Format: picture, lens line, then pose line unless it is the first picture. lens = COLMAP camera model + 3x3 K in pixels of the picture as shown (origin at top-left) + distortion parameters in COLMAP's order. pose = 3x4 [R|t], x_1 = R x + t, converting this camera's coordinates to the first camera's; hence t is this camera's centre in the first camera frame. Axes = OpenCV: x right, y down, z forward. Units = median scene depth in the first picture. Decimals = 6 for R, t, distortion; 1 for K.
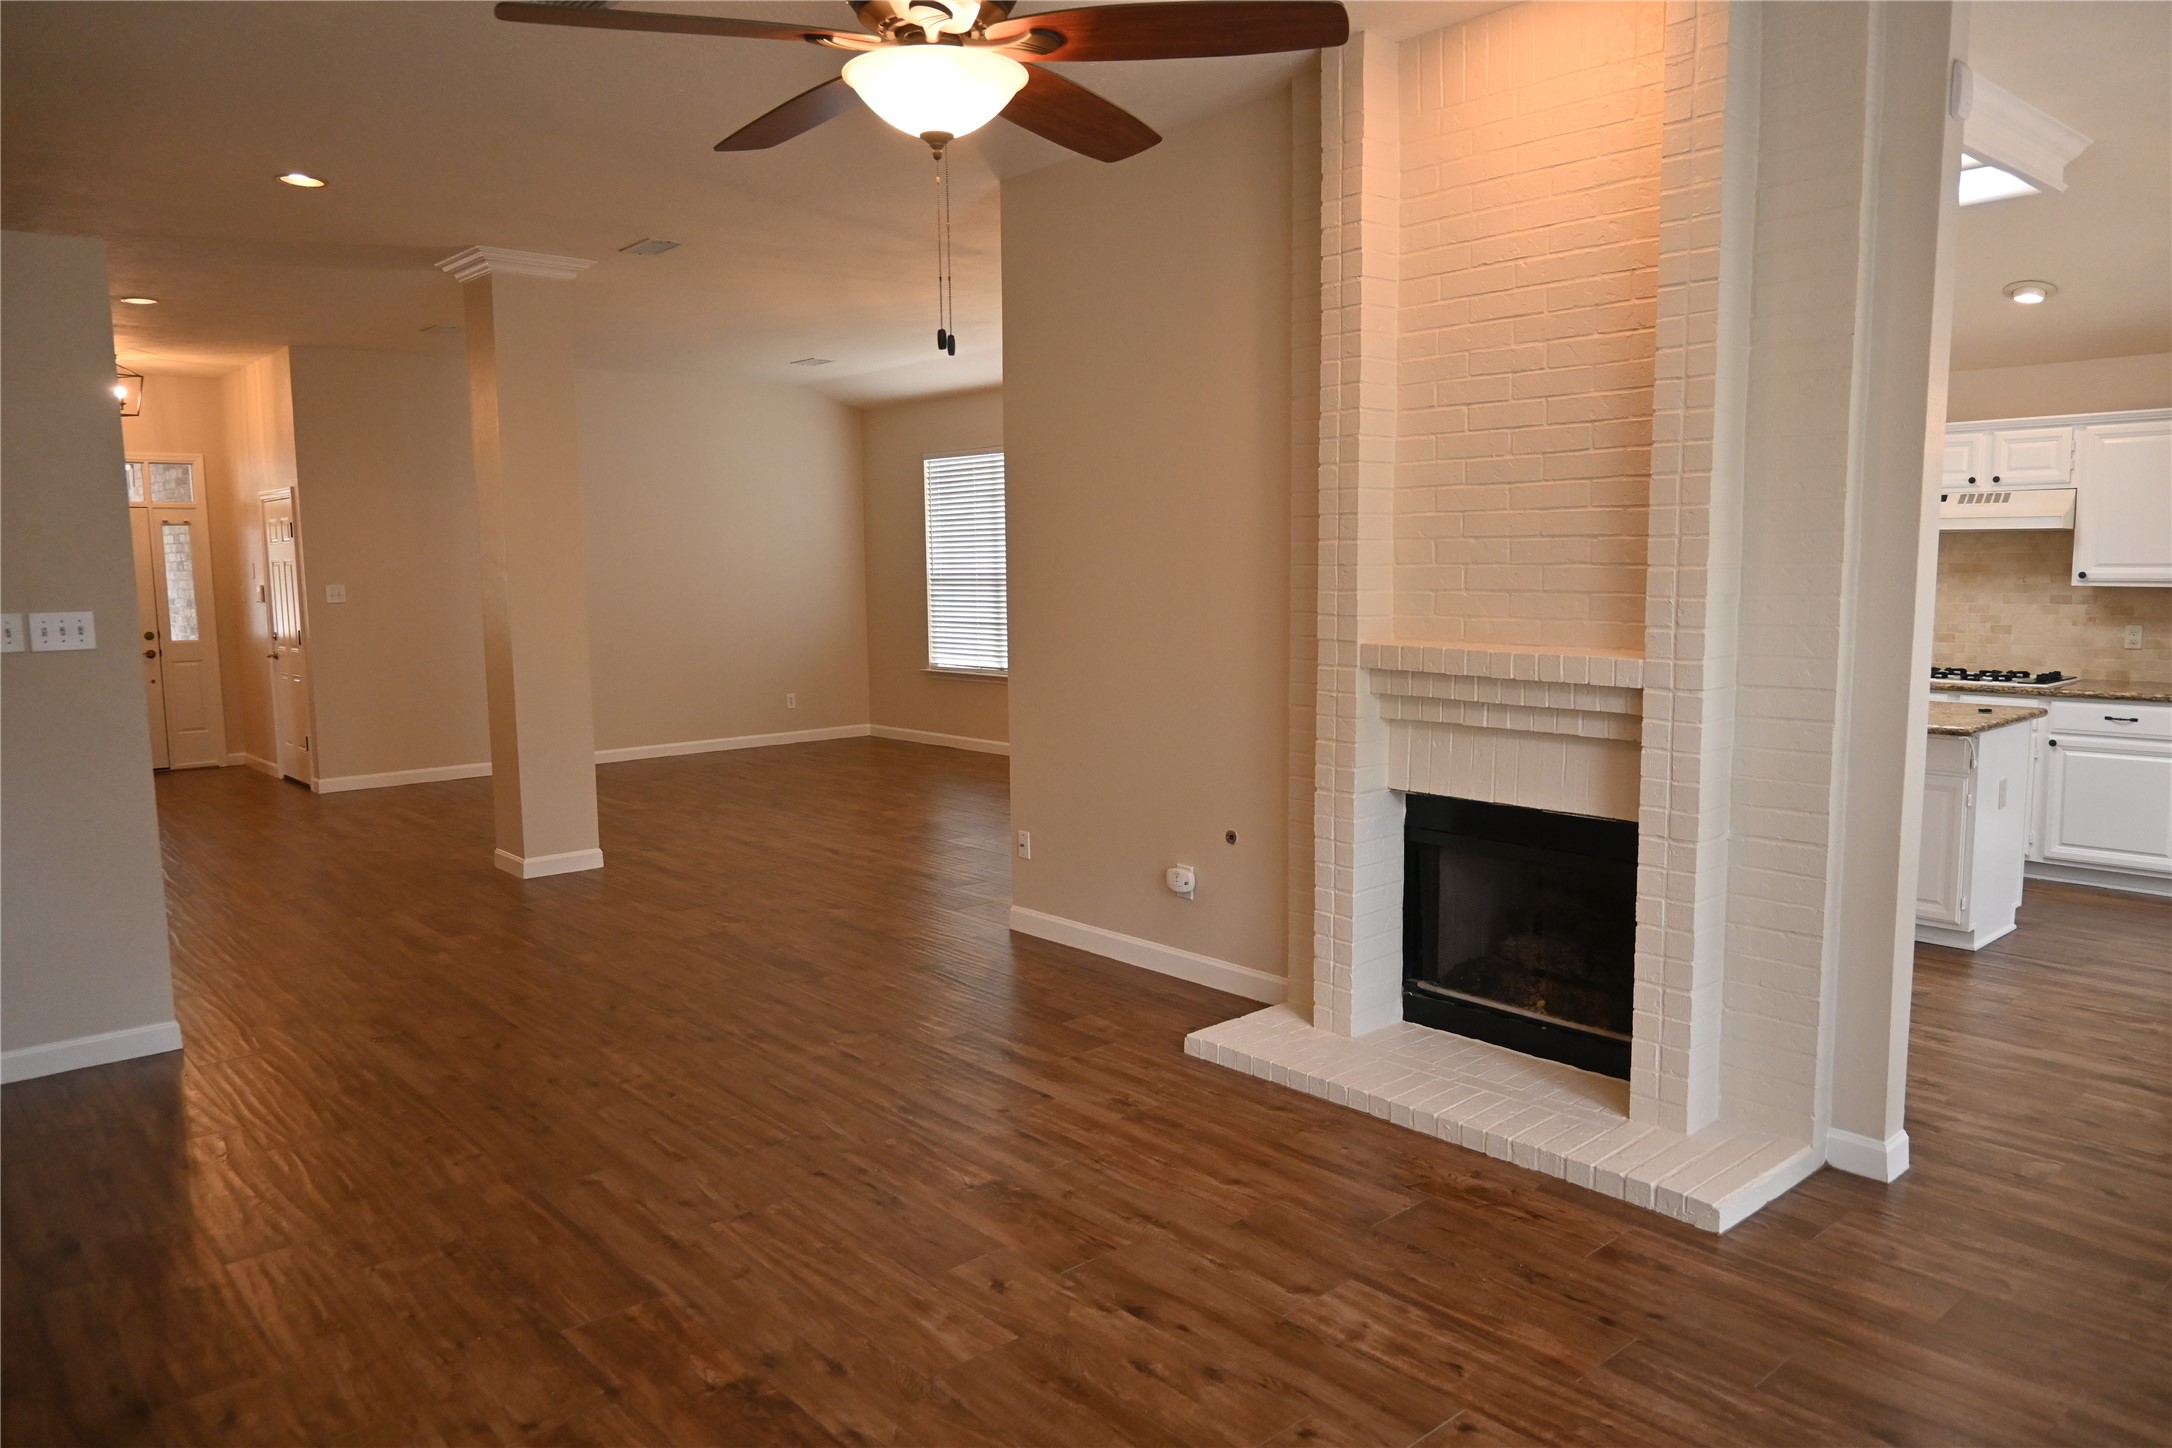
lens RADIAL K [[1362.5, 0, 1034.5], [0, 1362.5, 705.9], [0, 0, 1]] dist [0.000166, -0.000499]
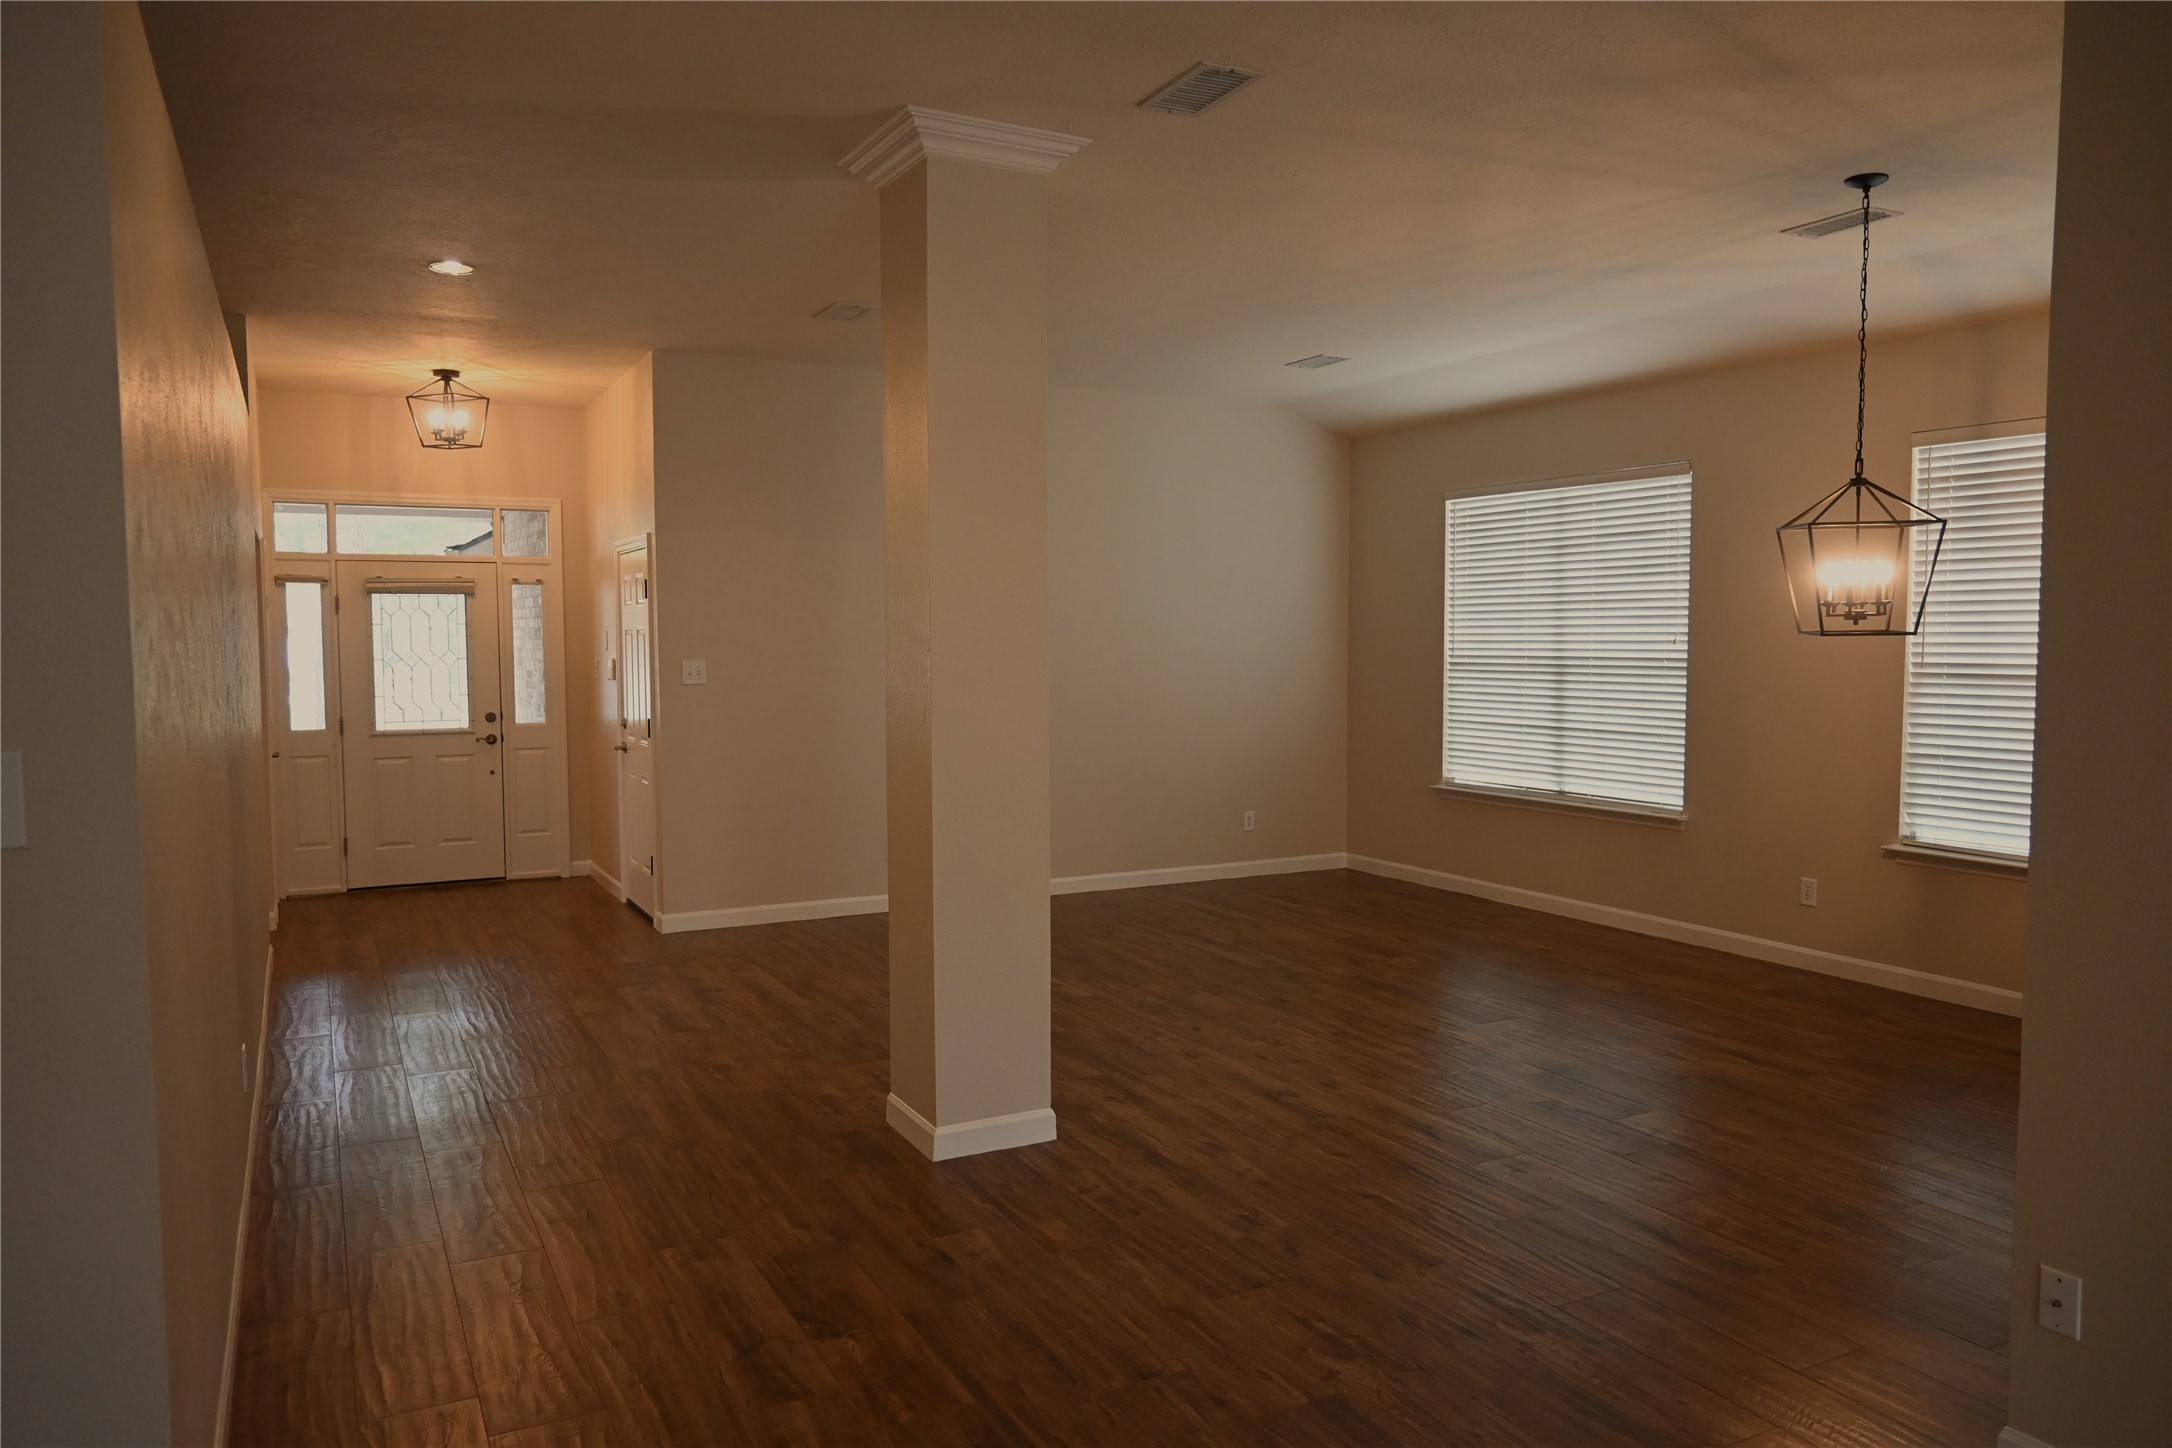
lens RADIAL K [[1406.7, 0, 1086.0], [0, 1406.7, 724.0], [0, 0, 1]] dist [-0.017232, -0.000657]
pose [[0.975208, 0.025974, -0.219759, -0.115502], [-0.035084, 0.998675, -0.037653, -0.029173], [0.218490, 0.044429, 0.974827, 0.261116]]
